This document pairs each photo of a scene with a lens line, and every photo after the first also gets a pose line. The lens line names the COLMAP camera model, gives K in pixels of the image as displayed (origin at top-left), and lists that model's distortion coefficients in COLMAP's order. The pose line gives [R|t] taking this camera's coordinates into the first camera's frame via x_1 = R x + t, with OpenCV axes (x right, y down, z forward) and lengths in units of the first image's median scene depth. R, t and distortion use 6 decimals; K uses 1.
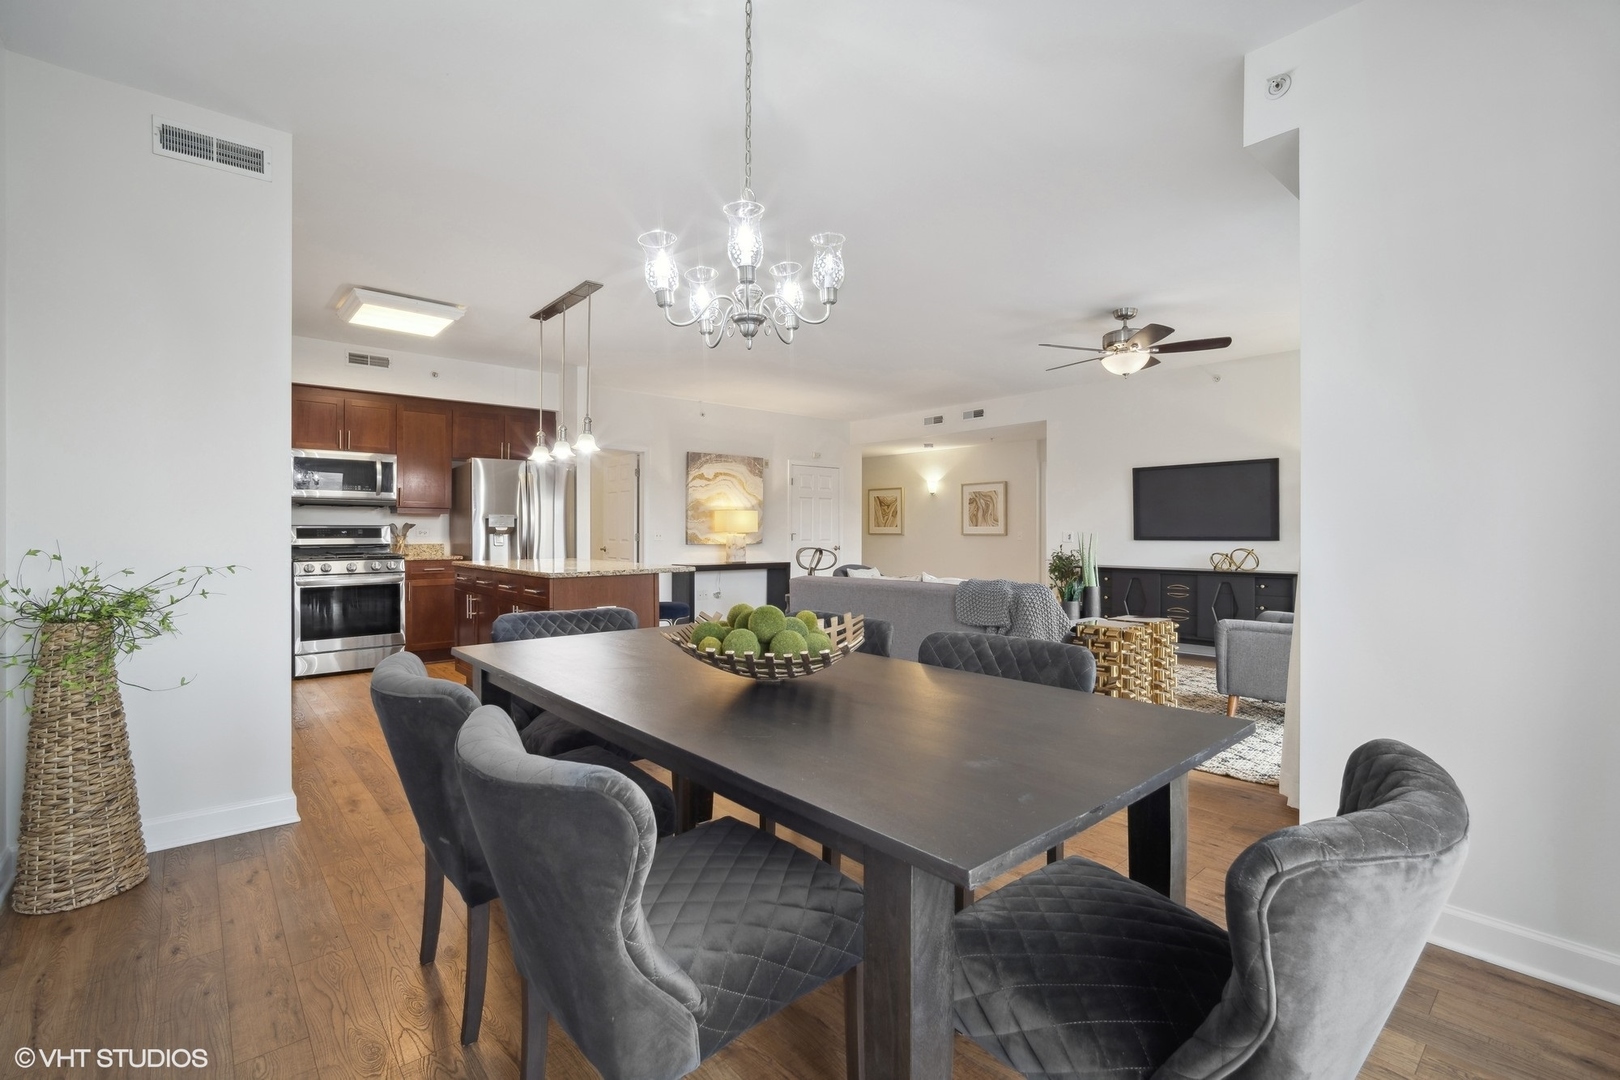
lens RADIAL K [[738.5, 0, 839.1], [0, 738.5, 522.8], [0, 0, 1]] dist [-0.000097, 0.000001]
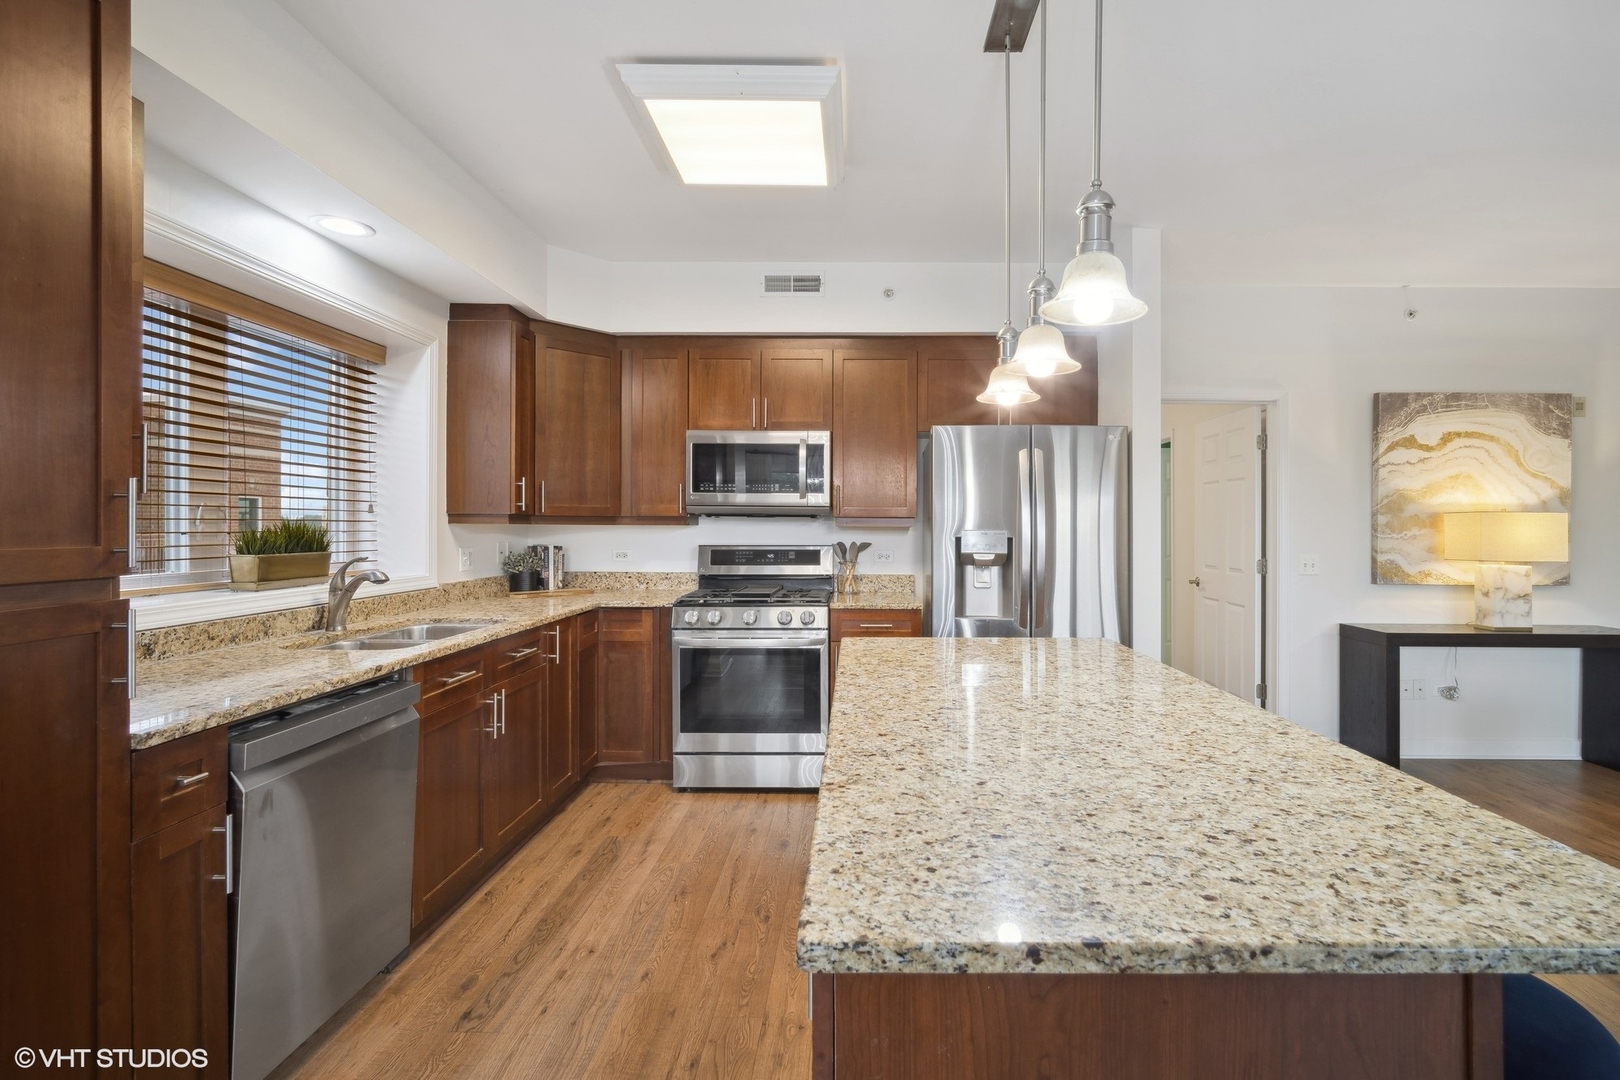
lens RADIAL K [[738.5, 0, 839.1], [0, 738.5, 522.8], [0, 0, 1]] dist [-0.000097, 0.000001]
pose [[0.717212, 0.001227, -0.696854, -0.120539], [0.002637, 0.999987, 0.004474, -0.013934], [0.696850, -0.005046, 0.717199, 0.406943]]
